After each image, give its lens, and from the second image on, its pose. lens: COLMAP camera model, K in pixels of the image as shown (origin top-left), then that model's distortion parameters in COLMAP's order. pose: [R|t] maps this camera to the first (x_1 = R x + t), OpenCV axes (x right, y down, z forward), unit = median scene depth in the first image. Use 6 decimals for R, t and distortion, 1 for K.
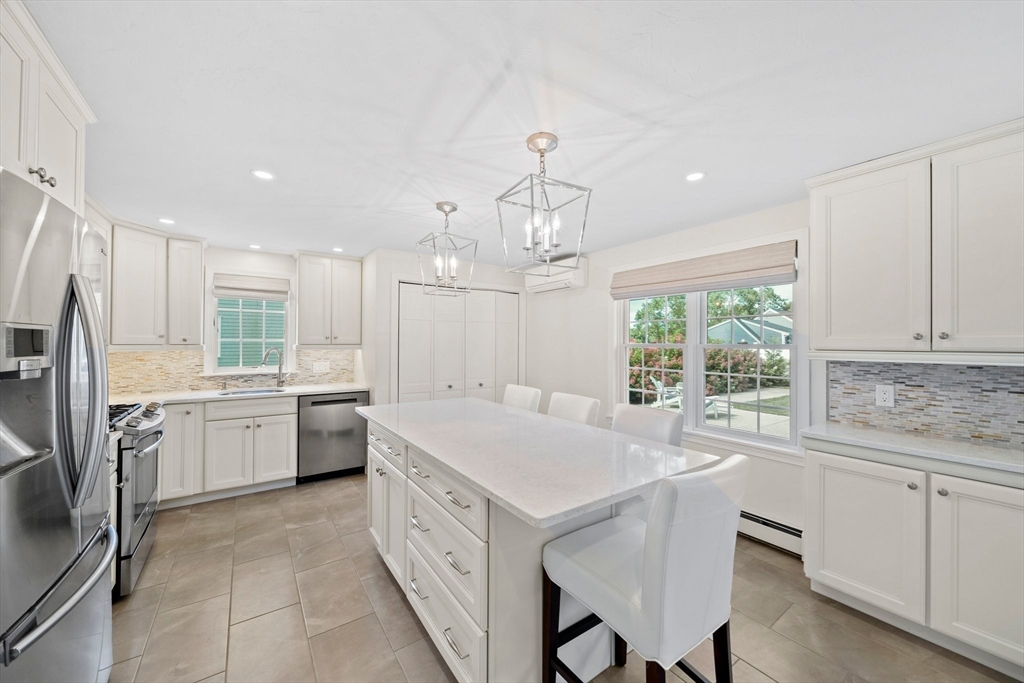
lens RADIAL K [[380.9, 0, 511.0], [0, 380.9, 340.3], [0, 0, 1]] dist [-0.006415, -0.000795]
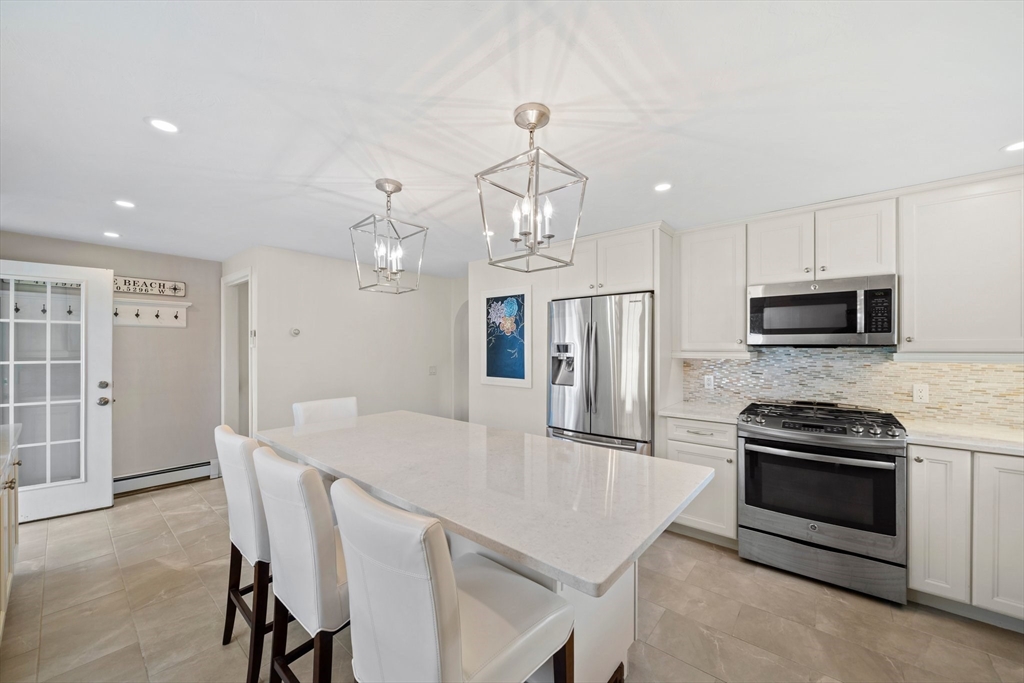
lens RADIAL K [[380.9, 0, 511.1], [0, 380.9, 347.6], [0, 0, 1]] dist [-0.006415, -0.000795]
pose [[-0.965971, -0.004542, -0.258609, 0.008017], [-0.002943, 0.999974, -0.006570, 0.007586], [0.258632, -0.005585, -0.965960, 1.124165]]
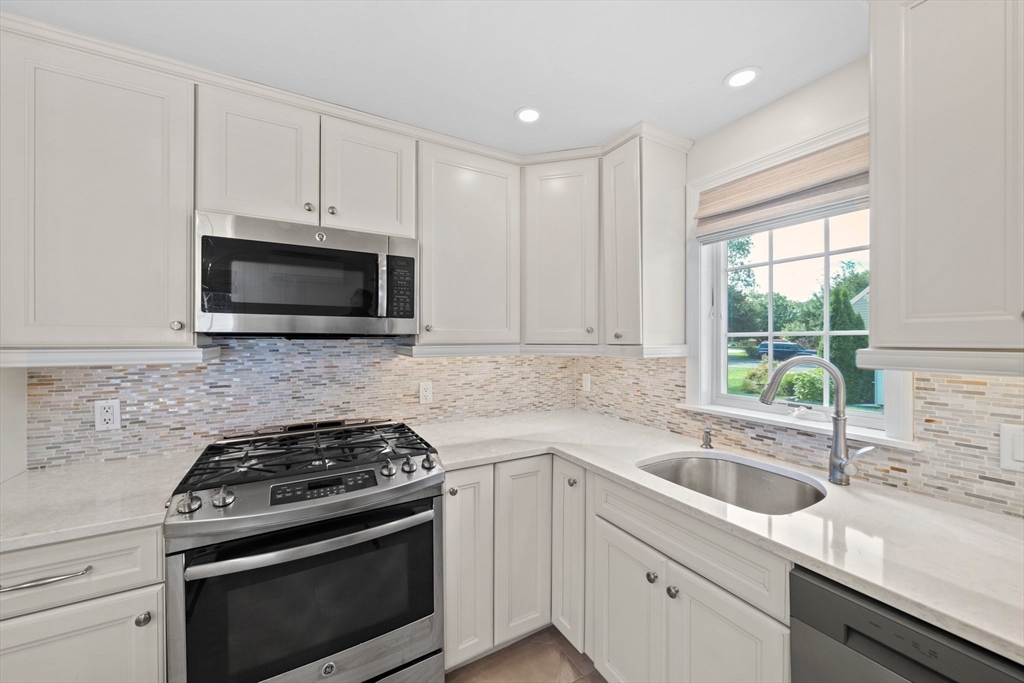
lens RADIAL K [[380.9, 0, 518.4], [0, 380.9, 339.6], [0, 0, 1]] dist [-0.006415, -0.000795]
pose [[-0.082831, -0.002866, -0.996560, -0.307806], [0.005694, 0.999978, -0.003350, 0.004967], [0.996547, -0.005952, -0.082813, 0.851052]]
